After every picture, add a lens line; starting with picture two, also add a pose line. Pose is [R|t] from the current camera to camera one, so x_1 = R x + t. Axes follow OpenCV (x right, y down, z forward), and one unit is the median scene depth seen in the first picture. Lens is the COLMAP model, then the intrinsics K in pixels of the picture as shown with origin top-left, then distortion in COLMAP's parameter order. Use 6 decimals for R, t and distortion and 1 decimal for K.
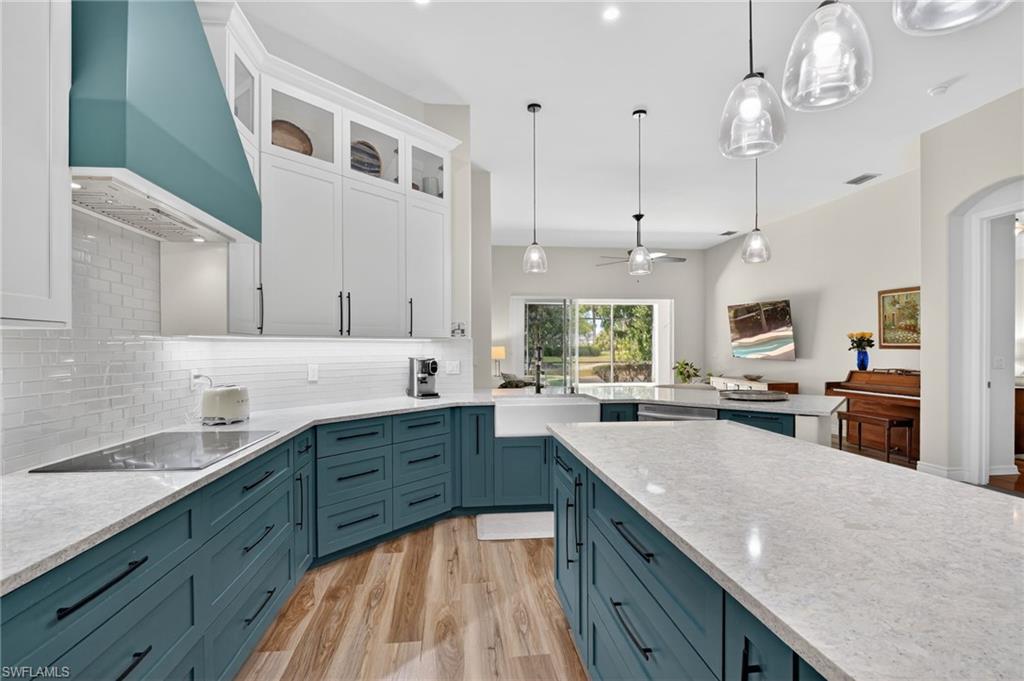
lens RADIAL K [[495.7, 0, 512.4], [0, 495.7, 351.7], [0, 0, 1]] dist [-0.010500, -0.004276]
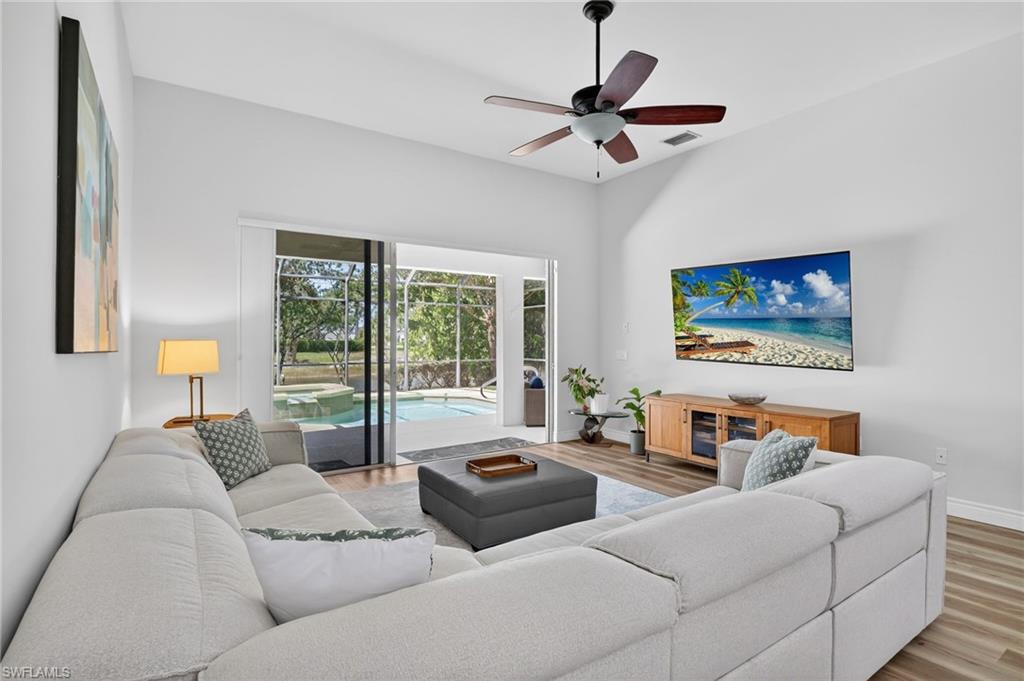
lens RADIAL K [[495.7, 0, 513.8], [0, 495.7, 336.4], [0, 0, 1]] dist [-0.010500, -0.004276]
pose [[0.886867, 0.007054, 0.461970, 0.017505], [0.001775, 0.999824, -0.018675, -0.008890], [-0.462021, 0.017382, 0.886699, 0.856857]]
